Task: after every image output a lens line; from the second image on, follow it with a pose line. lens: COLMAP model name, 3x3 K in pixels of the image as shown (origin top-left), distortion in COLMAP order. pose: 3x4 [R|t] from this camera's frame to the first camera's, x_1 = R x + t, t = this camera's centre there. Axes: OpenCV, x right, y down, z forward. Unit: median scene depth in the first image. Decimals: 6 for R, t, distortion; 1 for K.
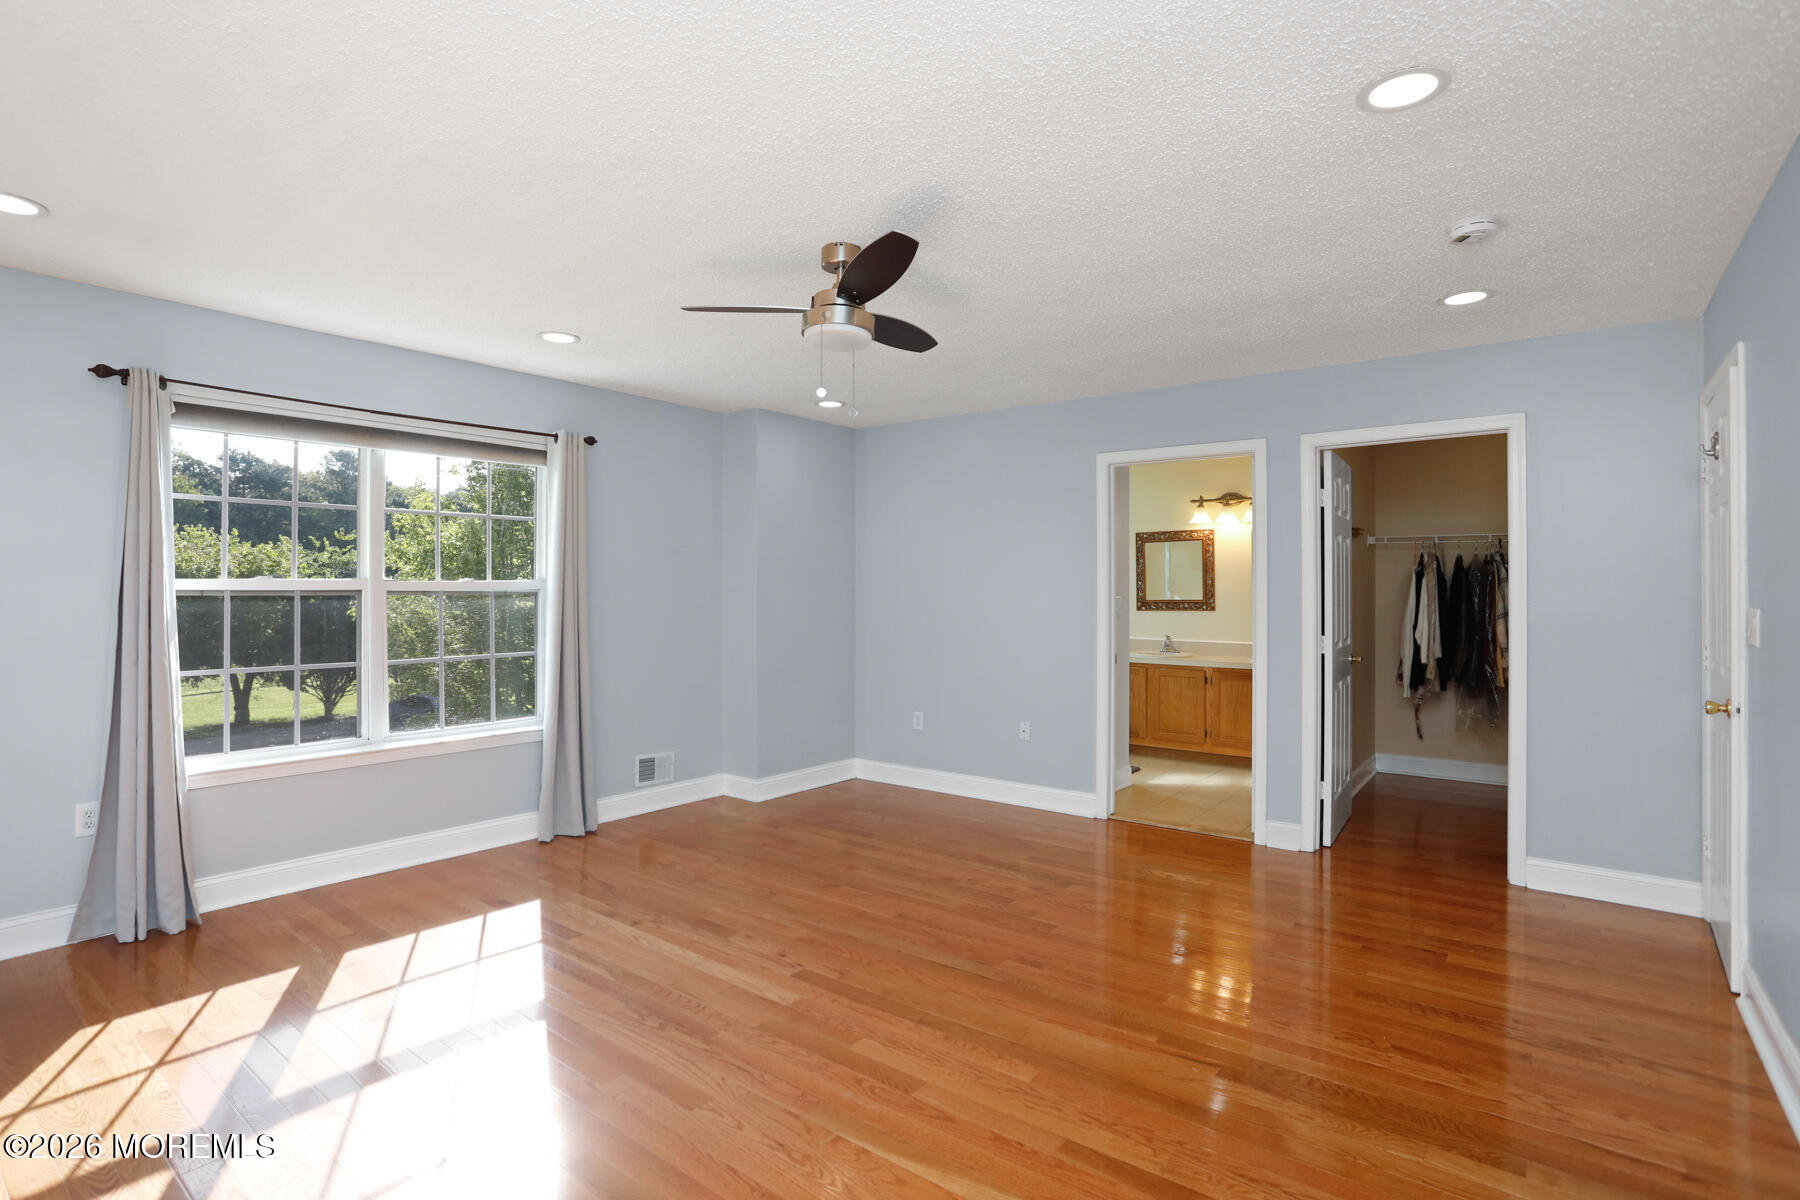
lens RADIAL K [[835.9, 0, 891.9], [0, 835.9, 586.6], [0, 0, 1]] dist [-0.045084, -0.000282]
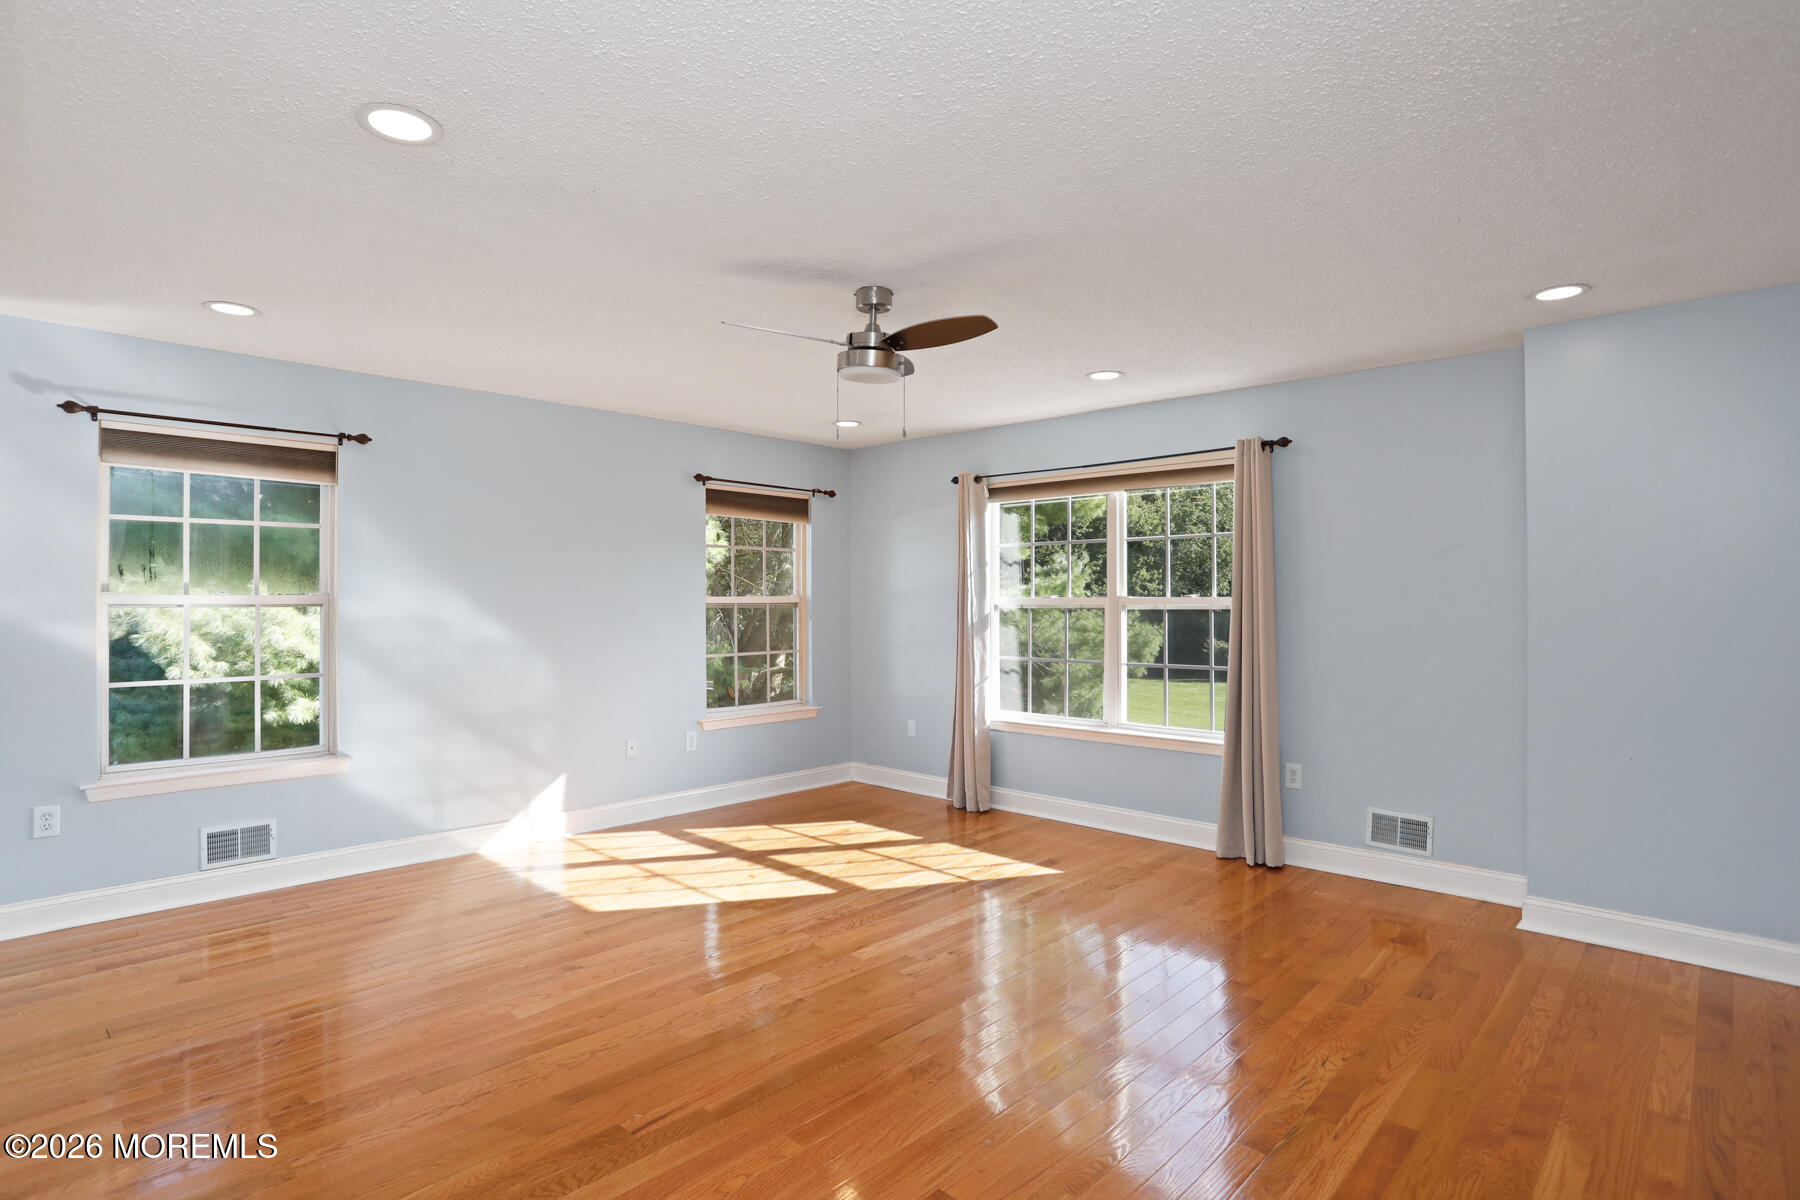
lens RADIAL K [[906.7, 0, 910.0], [0, 906.7, 602.1], [0, 0, 1]] dist [-0.046776, 0.021789]
pose [[-0.042314, 0.002658, -0.999101, 0.821753], [0.006176, 0.999978, 0.002398, -0.007023], [0.999085, -0.006069, -0.042329, 0.798363]]
